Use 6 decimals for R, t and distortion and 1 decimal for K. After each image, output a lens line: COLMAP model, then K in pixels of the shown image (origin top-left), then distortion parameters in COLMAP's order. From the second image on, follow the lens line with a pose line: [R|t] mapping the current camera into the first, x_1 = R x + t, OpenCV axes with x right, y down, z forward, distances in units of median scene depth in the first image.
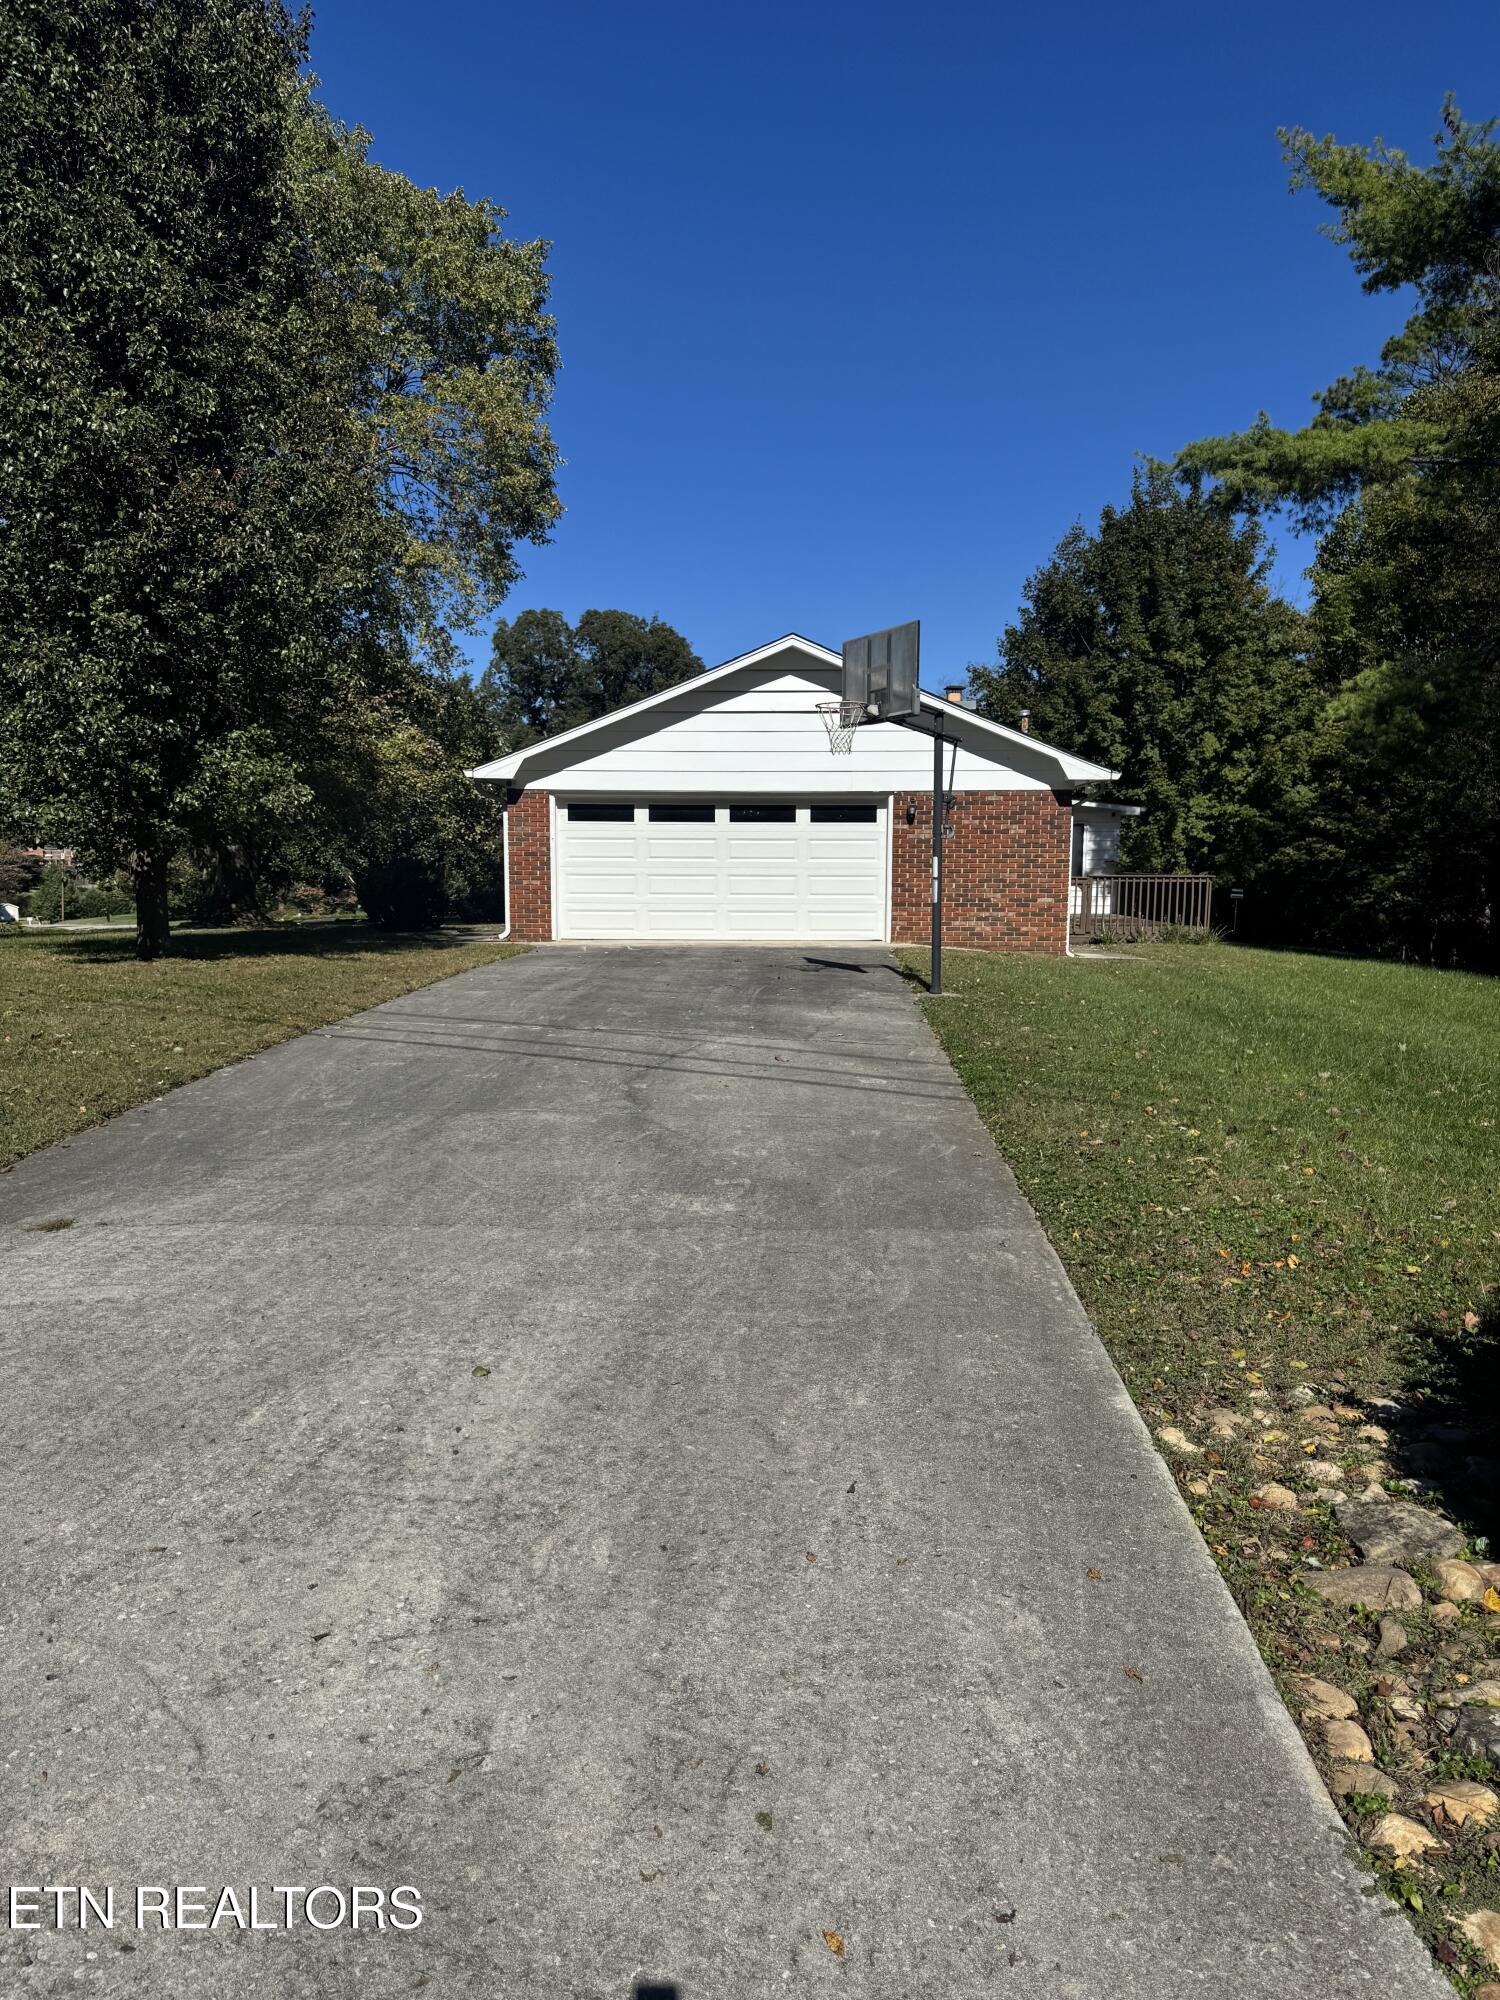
lens RADIAL K [[1423.8, 0, 753.2], [0, 1423.8, 1043.5], [0, 0, 1]] dist [0.163711, -0.320965]
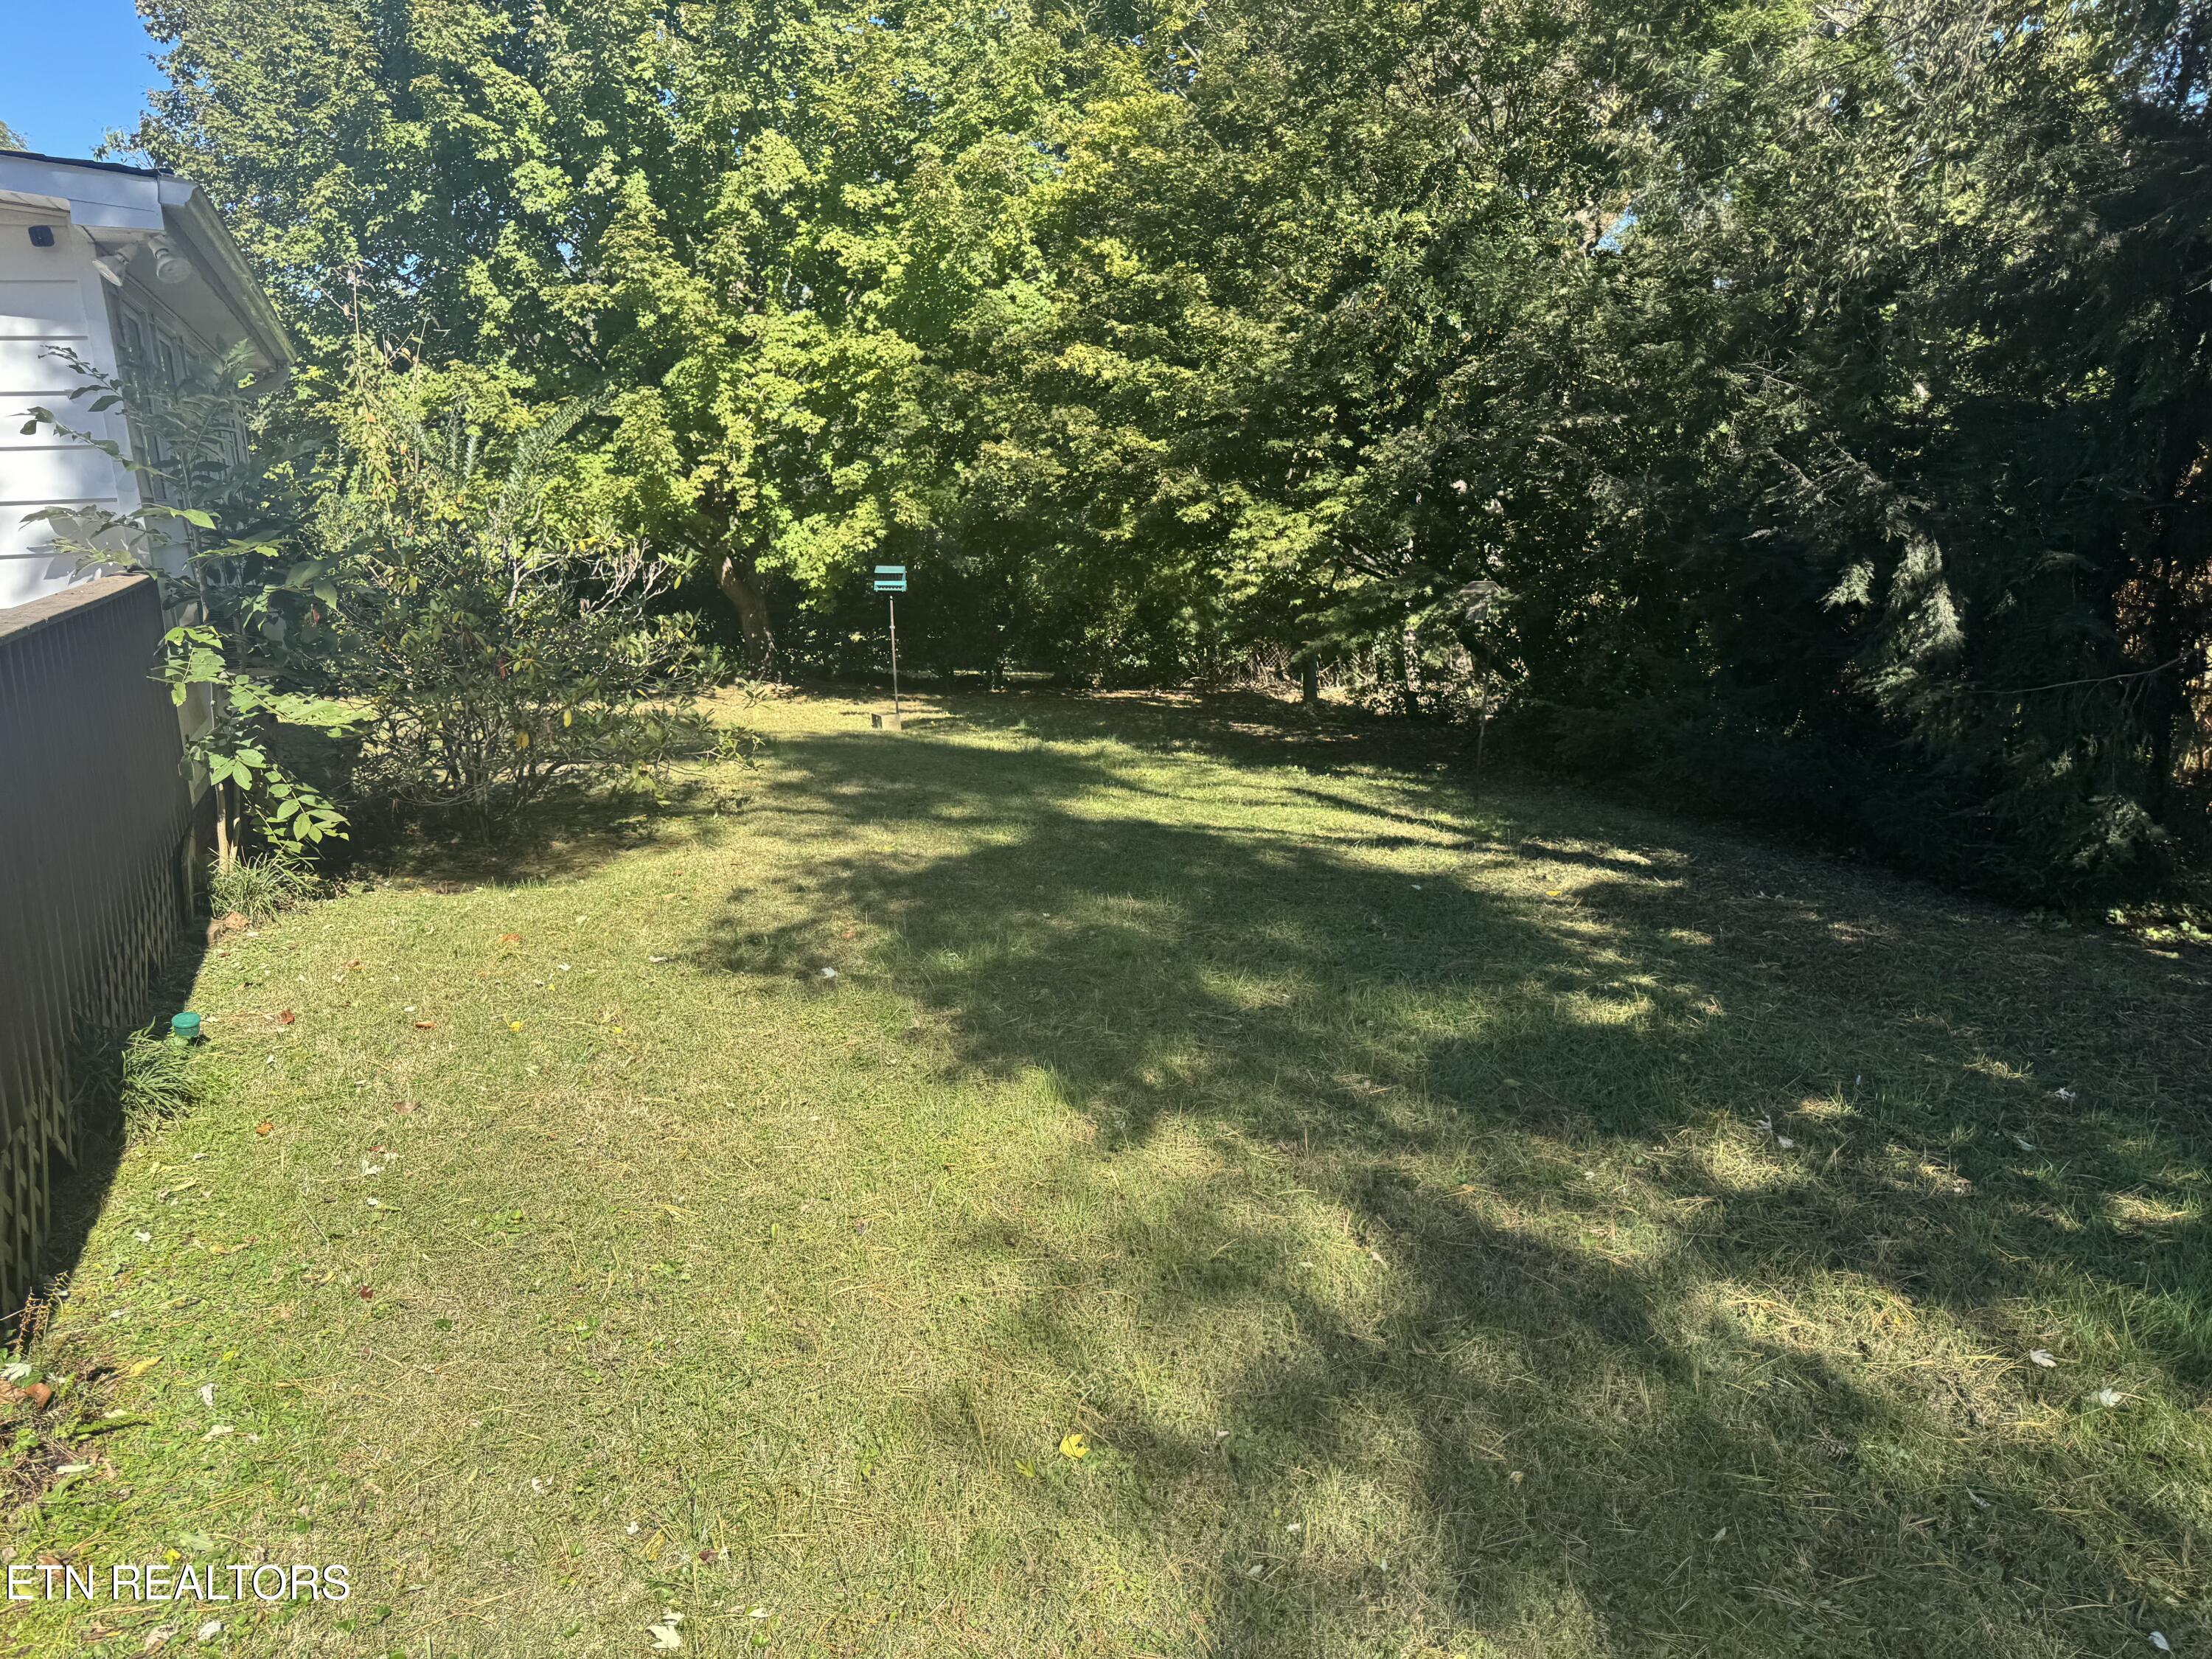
lens RADIAL K [[1645.2, 0, 1130.6], [0, 1645.2, 899.5], [0, 0, 1]] dist [-0.004562, -0.007246]
pose [[0.911261, -0.135267, 0.388980, 0.416785], [0.087360, 0.986516, 0.138402, -0.144575], [-0.402456, -0.092139, 0.910791, 1.131454]]
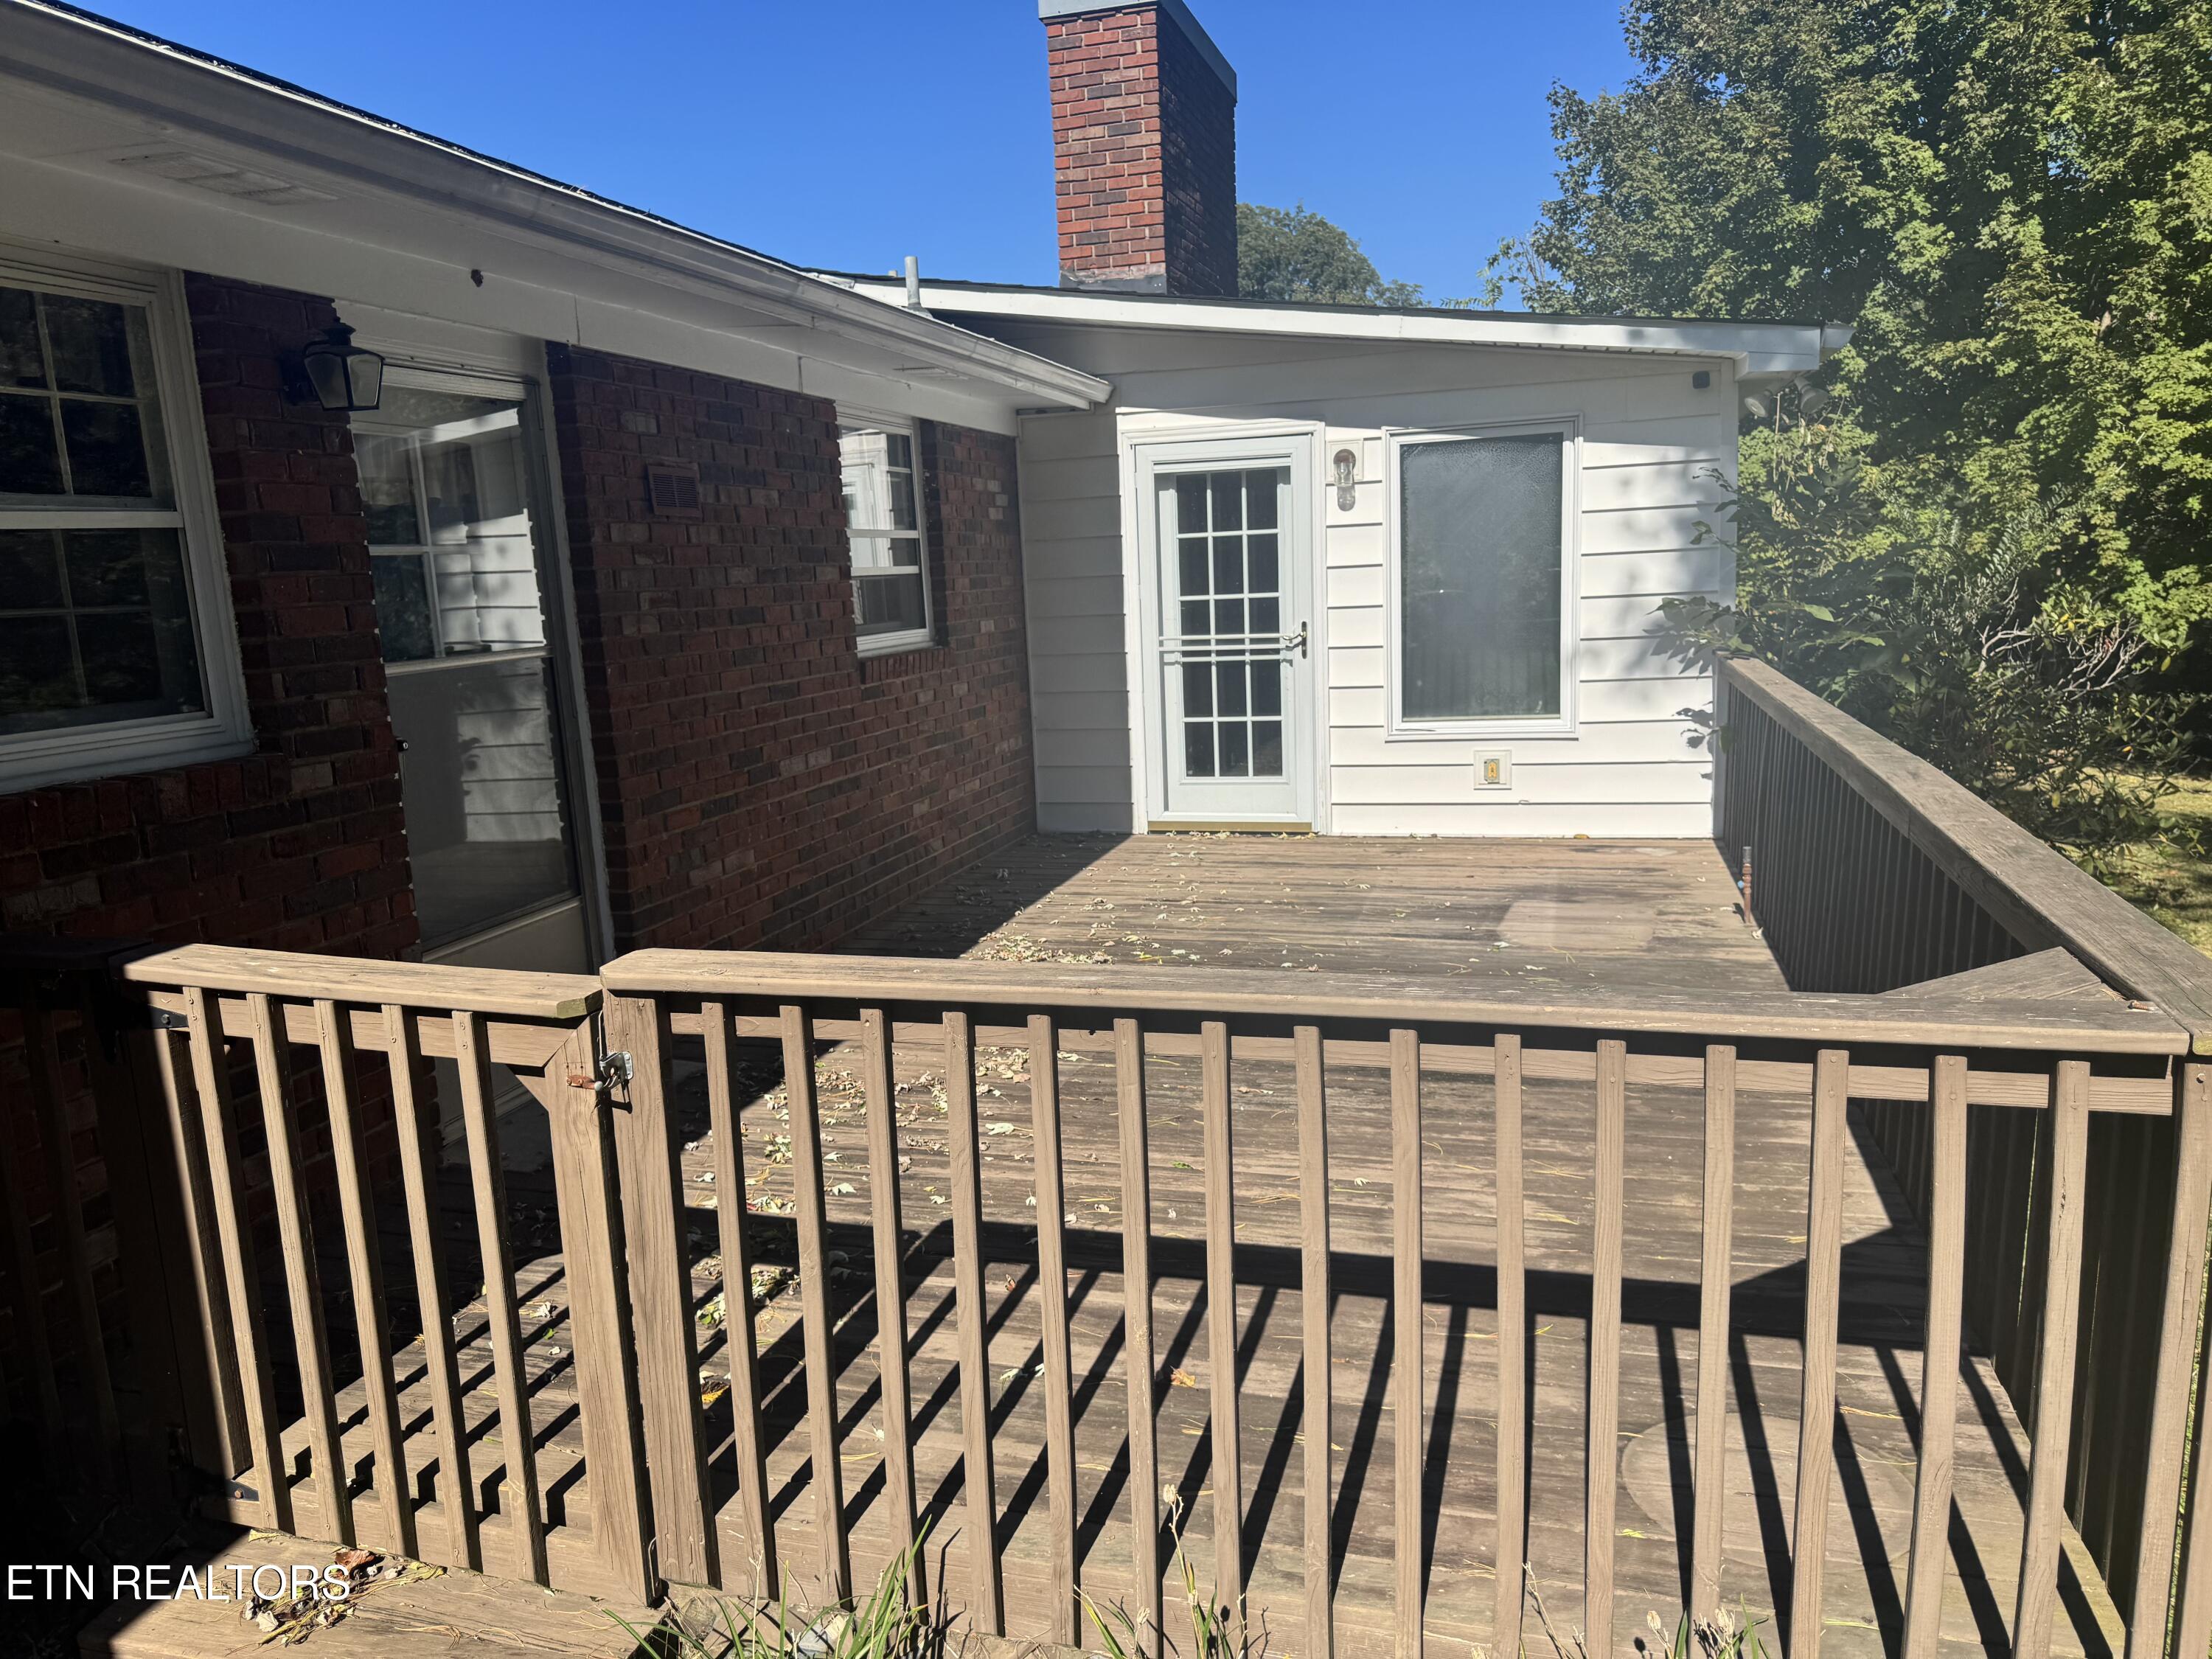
lens RADIAL K [[1602.1, 0, 1053.5], [0, 1602.1, 888.3], [0, 0, 1]] dist [0.003793, -0.011098]
pose [[0.951866, 0.009471, -0.306368, 0.348742], [0.015460, 0.996767, 0.078847, -0.155520], [0.306124, -0.079788, 0.948642, 1.102470]]
